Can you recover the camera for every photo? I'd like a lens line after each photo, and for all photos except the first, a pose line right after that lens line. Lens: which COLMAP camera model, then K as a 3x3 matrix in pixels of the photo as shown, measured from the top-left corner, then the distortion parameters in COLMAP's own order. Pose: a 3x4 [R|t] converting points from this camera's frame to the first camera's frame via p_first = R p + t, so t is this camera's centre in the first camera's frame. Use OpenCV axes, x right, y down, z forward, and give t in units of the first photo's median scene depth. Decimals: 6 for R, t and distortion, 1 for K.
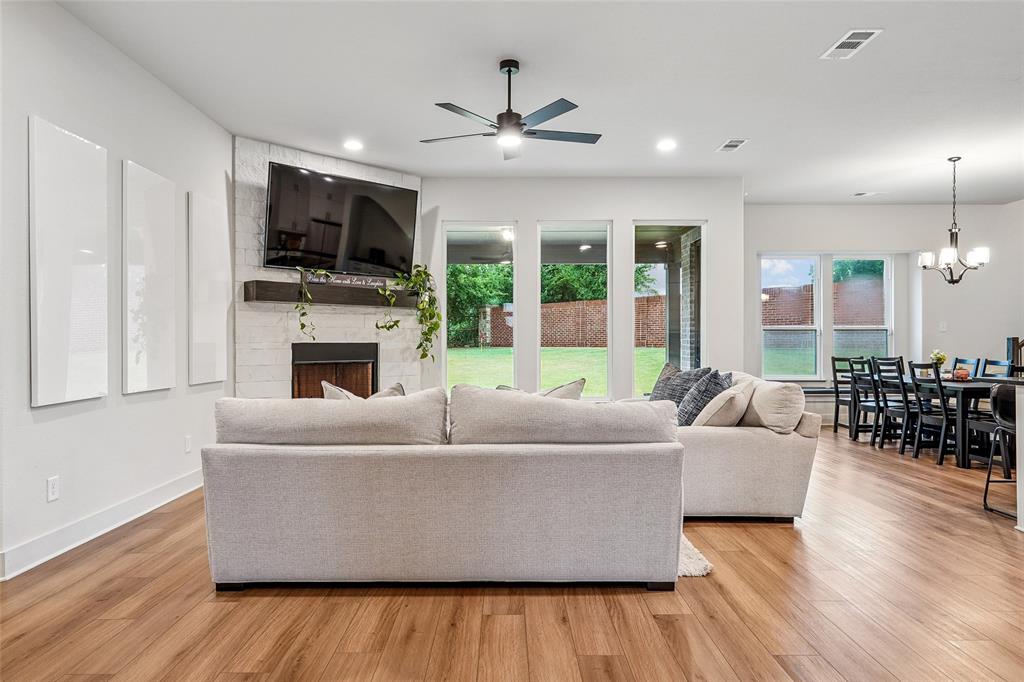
lens RADIAL K [[646.8, 0, 507.0], [0, 646.8, 344.0], [0, 0, 1]] dist [-0.000039, 0.001254]
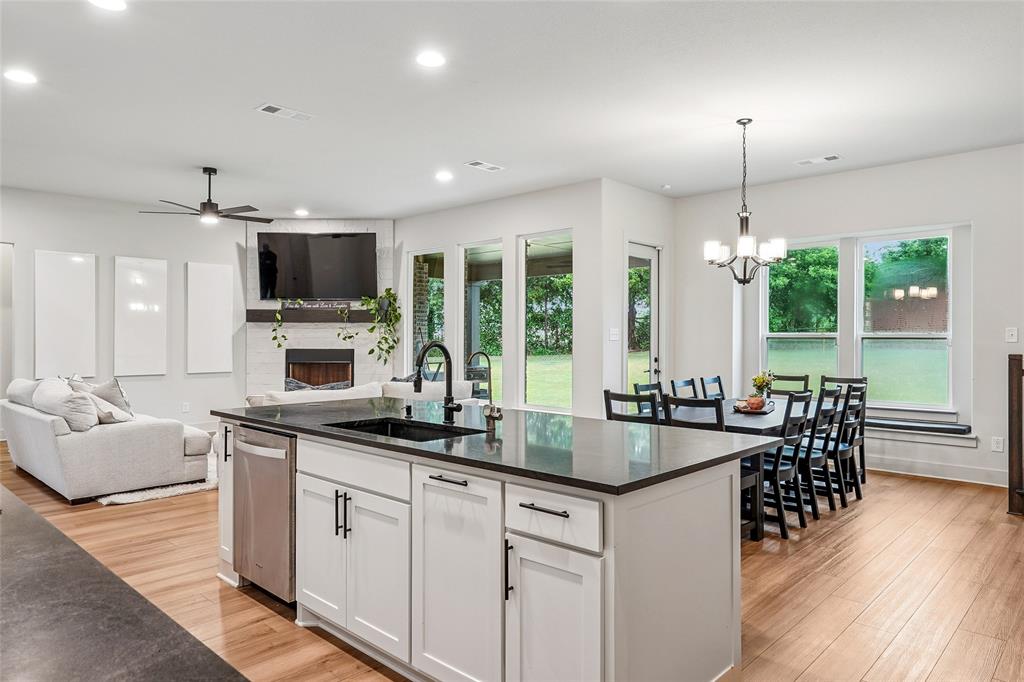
lens RADIAL K [[651.7, 0, 517.0], [0, 651.7, 338.0], [0, 0, 1]] dist [-0.017972, -0.001579]
pose [[0.727470, 0.004400, -0.686125, 0.991860], [-0.005743, 0.999983, 0.000324, -0.027532], [0.686116, 0.003705, 0.727483, 0.249732]]
